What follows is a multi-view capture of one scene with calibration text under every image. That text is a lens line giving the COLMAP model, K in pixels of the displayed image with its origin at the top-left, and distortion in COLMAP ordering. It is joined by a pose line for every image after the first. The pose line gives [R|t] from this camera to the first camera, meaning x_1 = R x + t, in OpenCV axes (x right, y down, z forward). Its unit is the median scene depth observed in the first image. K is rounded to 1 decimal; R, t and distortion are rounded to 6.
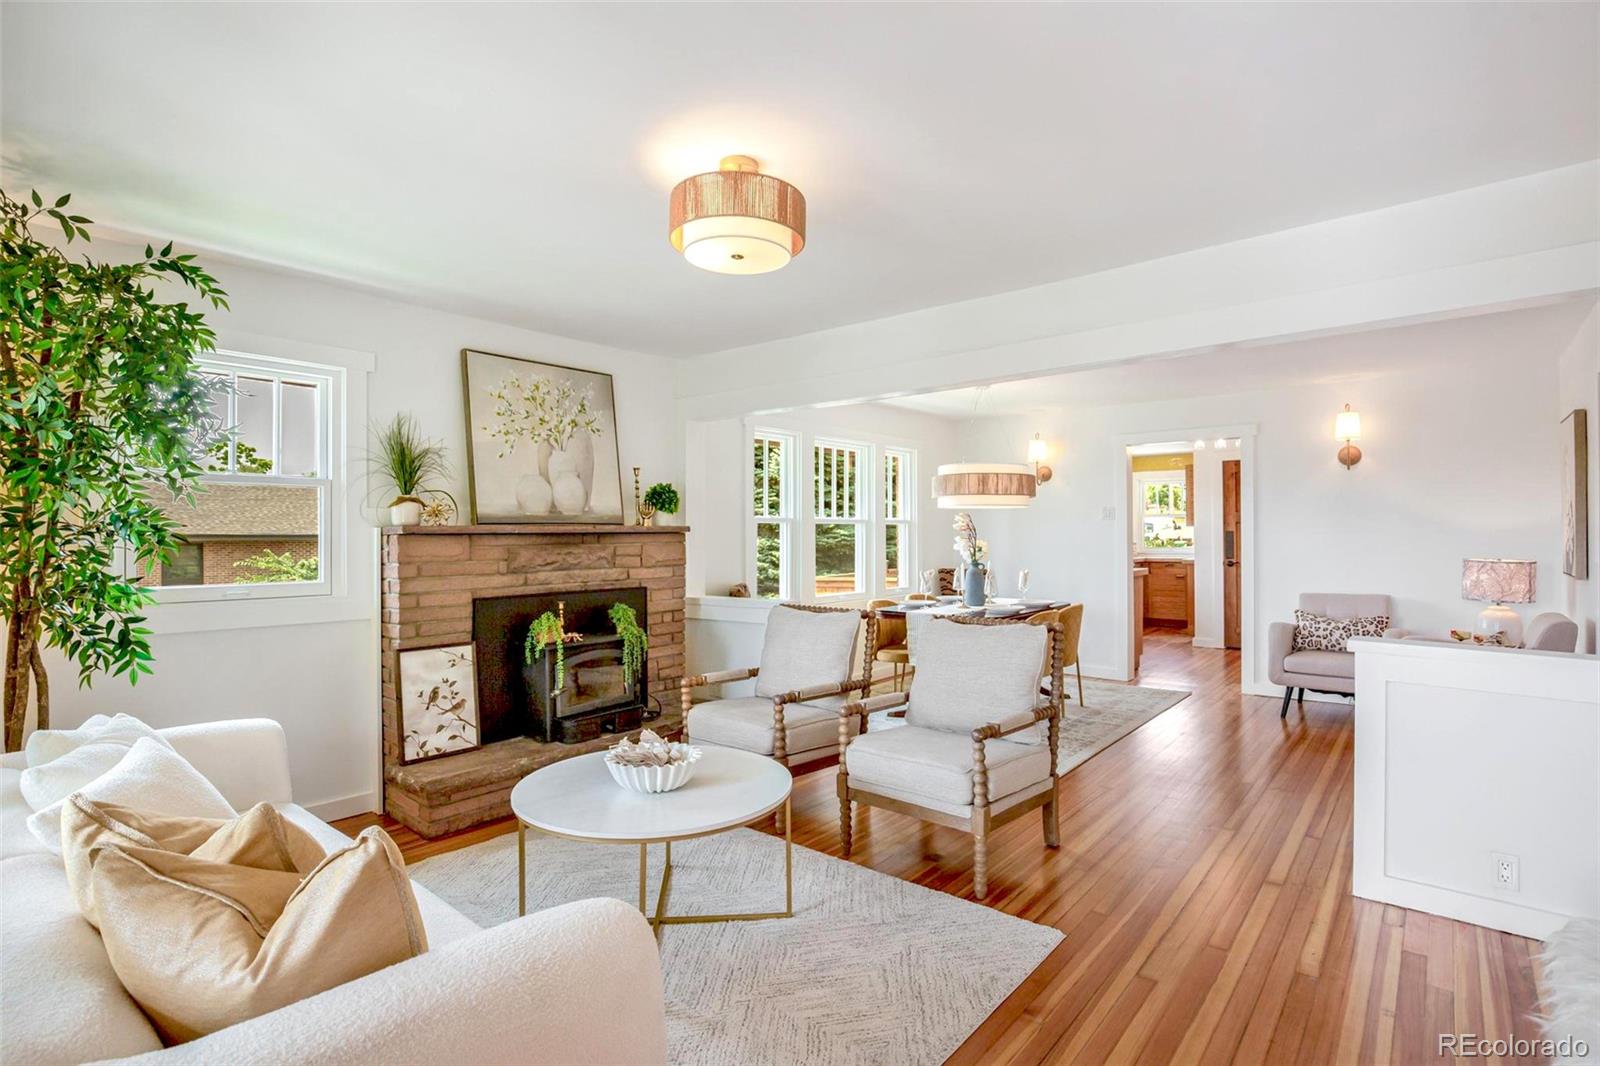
lens RADIAL K [[784.1, 0, 811.6], [0, 784.1, 532.6], [0, 0, 1]] dist [-0.015790, 0.001181]
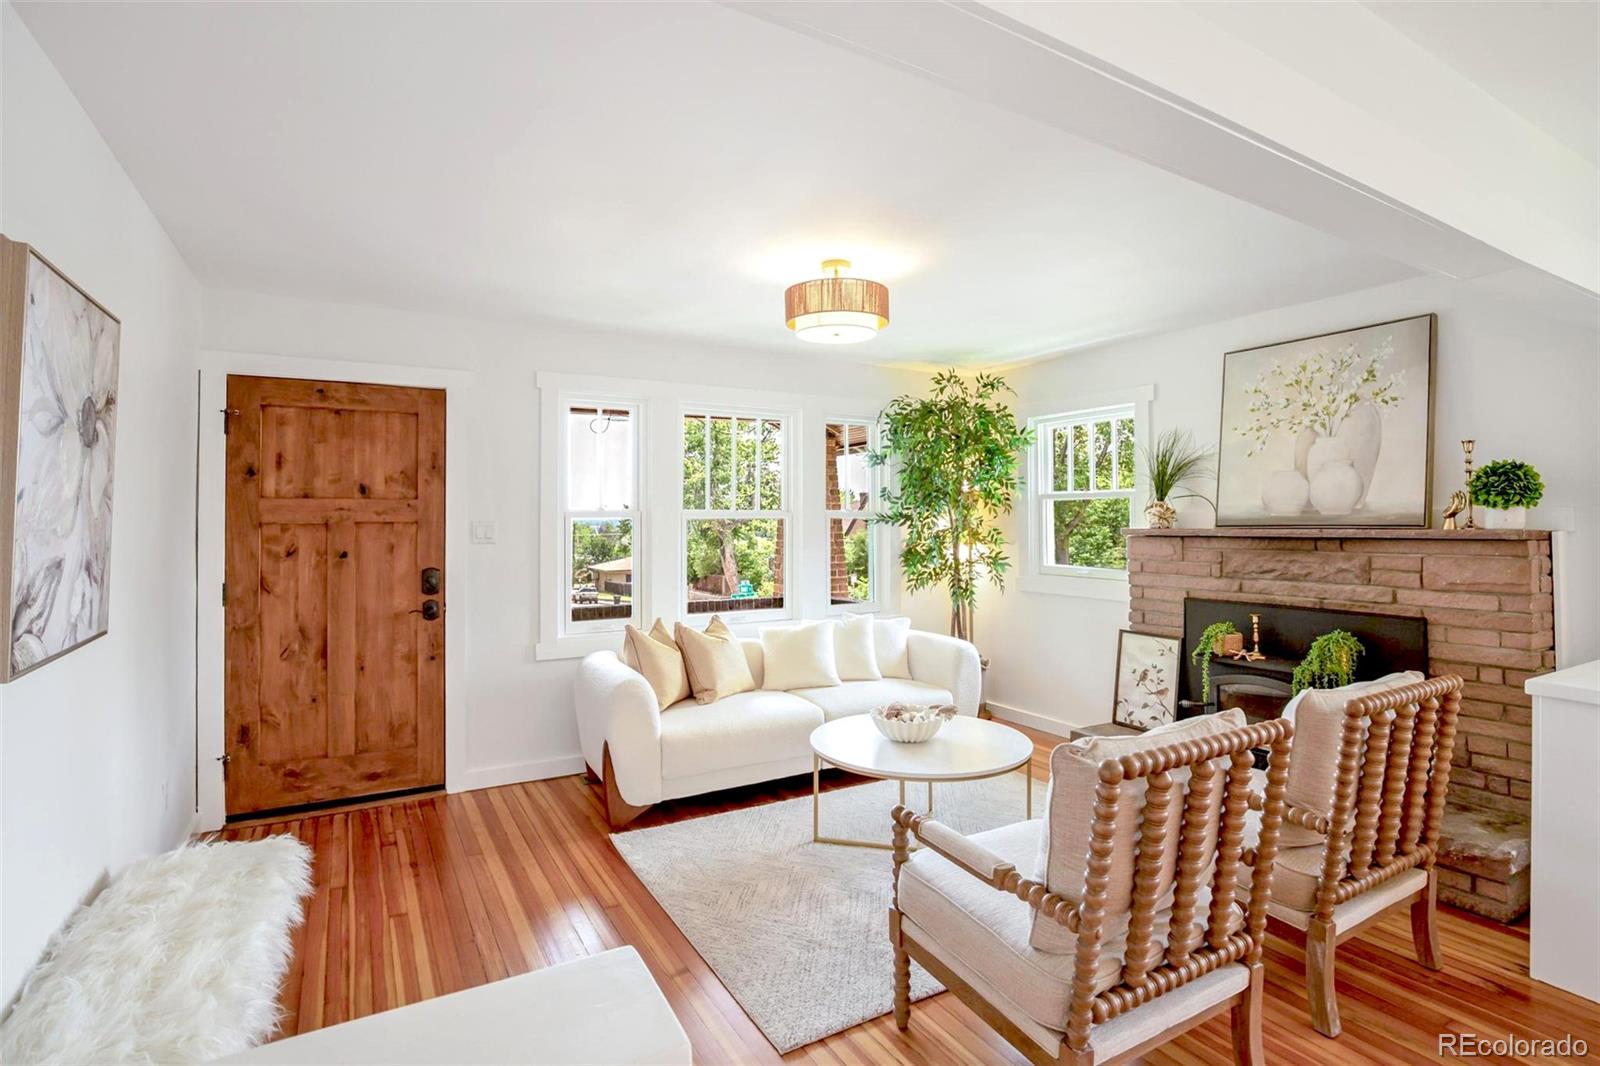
lens RADIAL K [[765.7, 0, 808.3], [0, 765.7, 507.5], [0, 0, 1]] dist [-0.028060, 0.000320]
pose [[-0.334673, -0.010486, -0.942276, 0.637528], [0.006448, 0.999889, -0.013417, -0.024084], [0.942312, -0.010566, -0.334568, 0.782761]]
